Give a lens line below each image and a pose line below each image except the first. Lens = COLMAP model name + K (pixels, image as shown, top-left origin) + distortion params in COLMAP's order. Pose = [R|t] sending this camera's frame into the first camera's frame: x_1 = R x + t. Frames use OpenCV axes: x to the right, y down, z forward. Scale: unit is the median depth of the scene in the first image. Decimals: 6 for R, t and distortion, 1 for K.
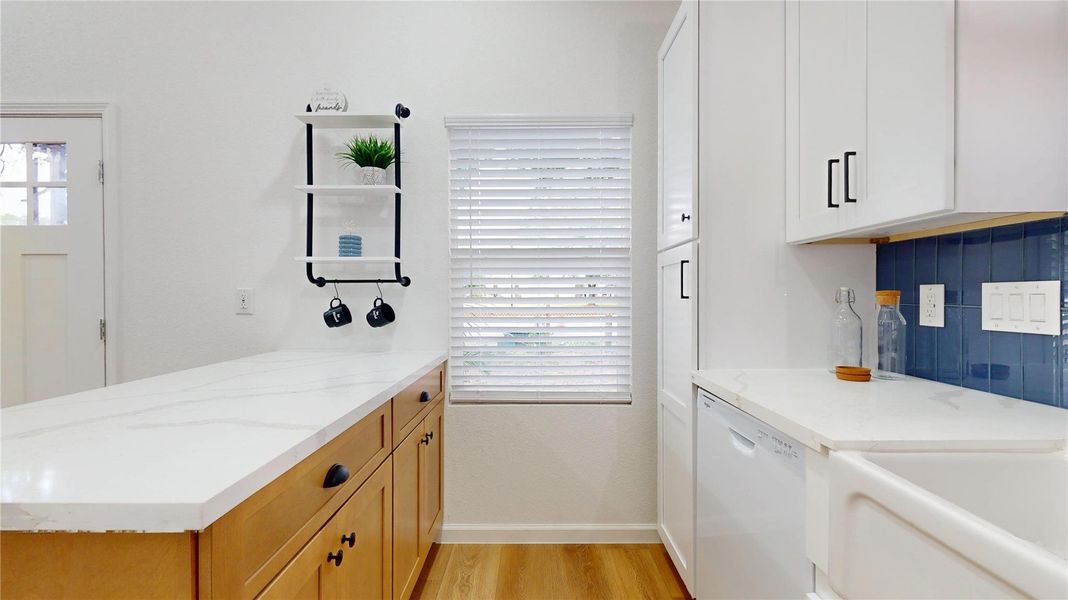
lens RADIAL K [[443.0, 0, 534.0], [0, 443.0, 300.0], [0, 0, 1]] dist [-0.002216, -0.000175]
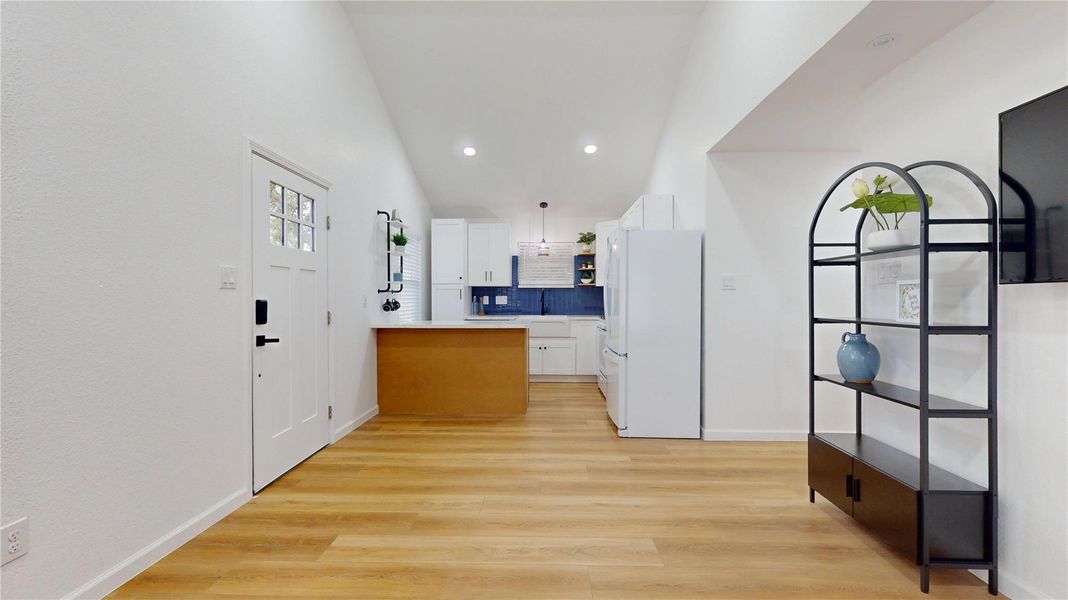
lens RADIAL K [[443.0, 0, 534.0], [0, 443.0, 300.0], [0, 0, 1]] dist [-0.002216, -0.000175]
pose [[0.027490, -0.000725, 0.999622, -2.781287], [0.009244, 0.999957, 0.000471, 0.008275], [-0.999579, 0.009227, 0.027496, 0.187563]]
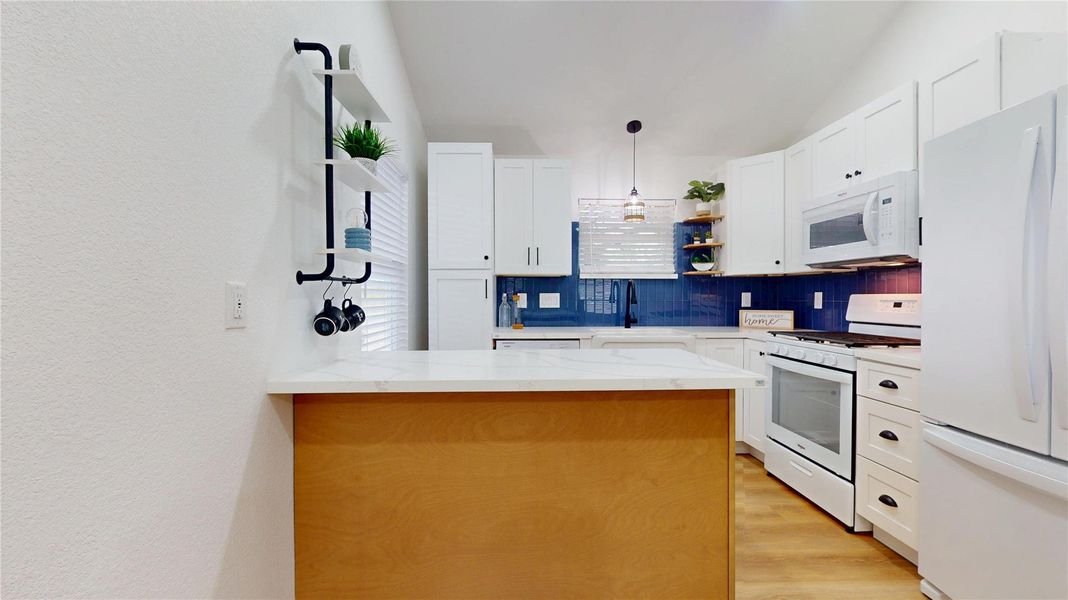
lens RADIAL K [[443.0, 0, 534.0], [0, 443.0, 300.0], [0, 0, 1]] dist [-0.002216, -0.000175]
pose [[-0.039099, -0.004435, 0.999225, -1.312837], [0.010790, 0.999930, 0.004861, -0.003214], [-0.999177, 0.010972, -0.039049, 0.669630]]
